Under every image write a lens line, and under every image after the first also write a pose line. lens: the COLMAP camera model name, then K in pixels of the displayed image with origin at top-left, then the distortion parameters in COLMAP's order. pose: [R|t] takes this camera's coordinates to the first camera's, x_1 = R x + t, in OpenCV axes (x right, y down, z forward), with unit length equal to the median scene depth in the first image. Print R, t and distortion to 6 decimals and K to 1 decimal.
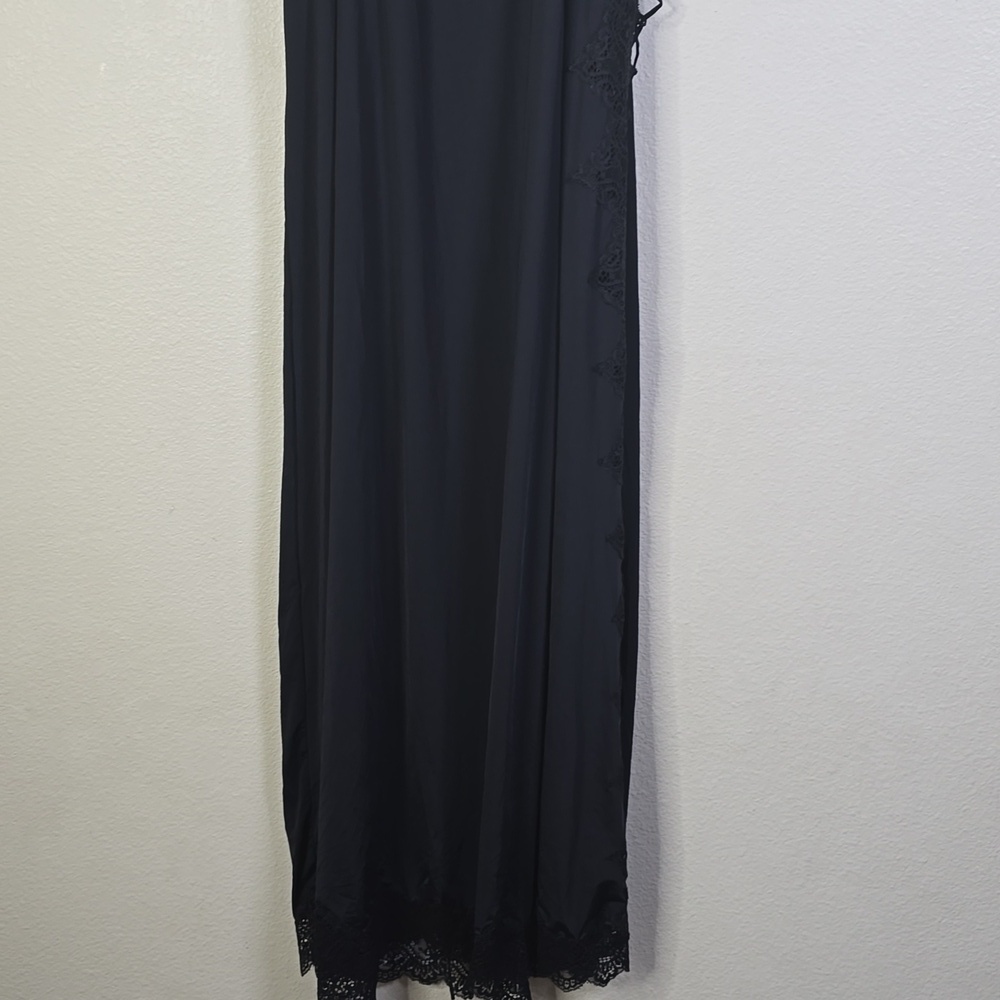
lens RADIAL K [[1433.2, 0, 509.0], [0, 1433.2, 515.0], [0, 0, 1]] dist [0.063701, 0.000000]
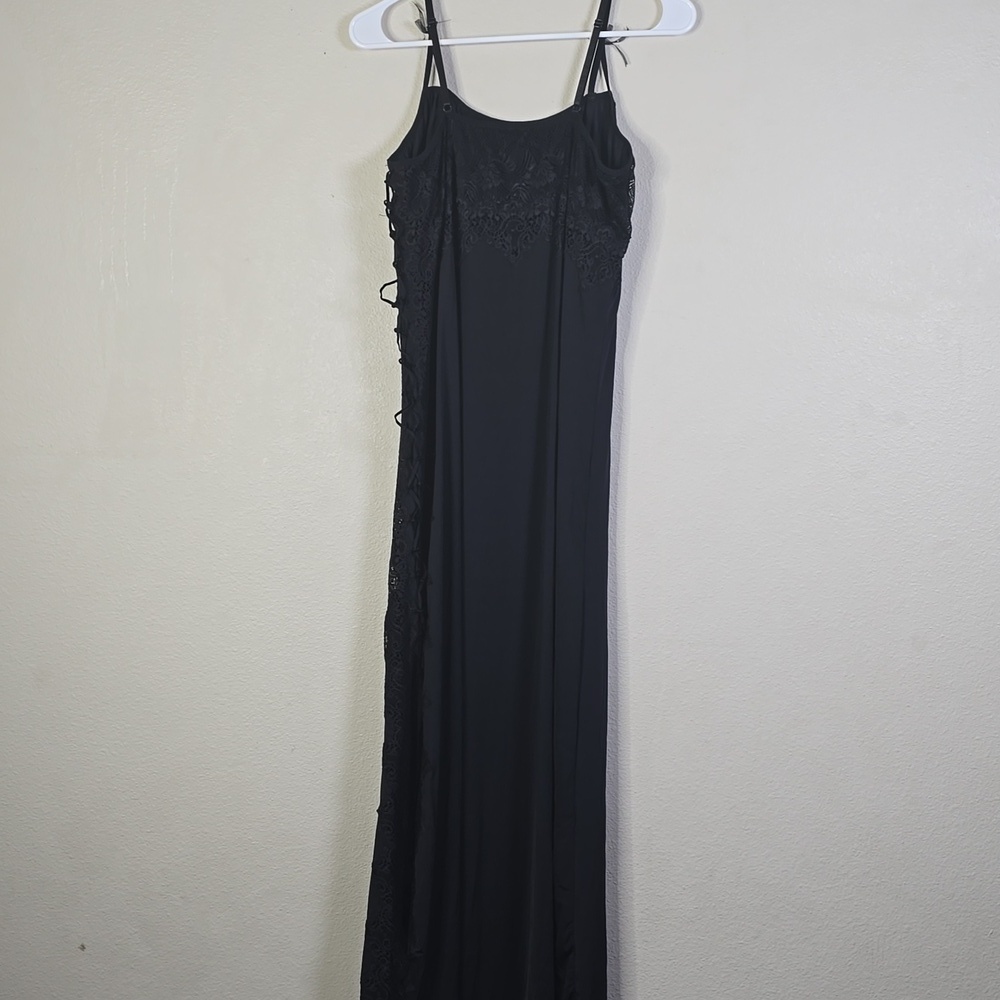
lens RADIAL K [[1433.2, 0, 517.0], [0, 1433.2, 512.7], [0, 0, 1]] dist [0.063701, 0.000000]
pose [[0.999990, -0.003737, -0.002401, -0.003745], [0.003132, 0.976530, -0.215361, 0.076633], [0.003149, 0.215351, 0.976532, -0.470380]]
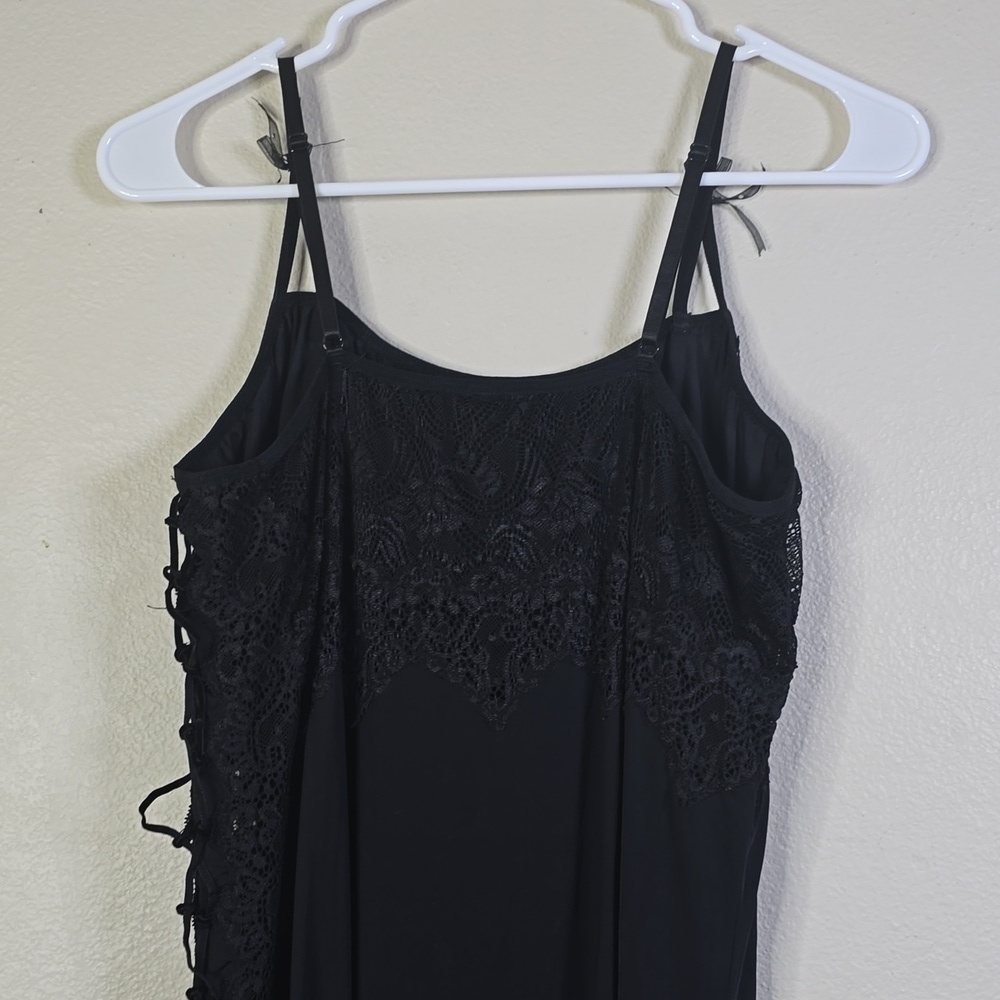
lens RADIAL K [[1433.2, 0, 490.8], [0, 1433.2, 533.1], [0, 0, 1]] dist [0.063701, 0.000000]
pose [[0.998072, 0.006425, 0.061729, -0.044734], [0.016326, 0.932413, -0.361026, -0.325114], [-0.059877, 0.361338, 0.930510, 0.293136]]
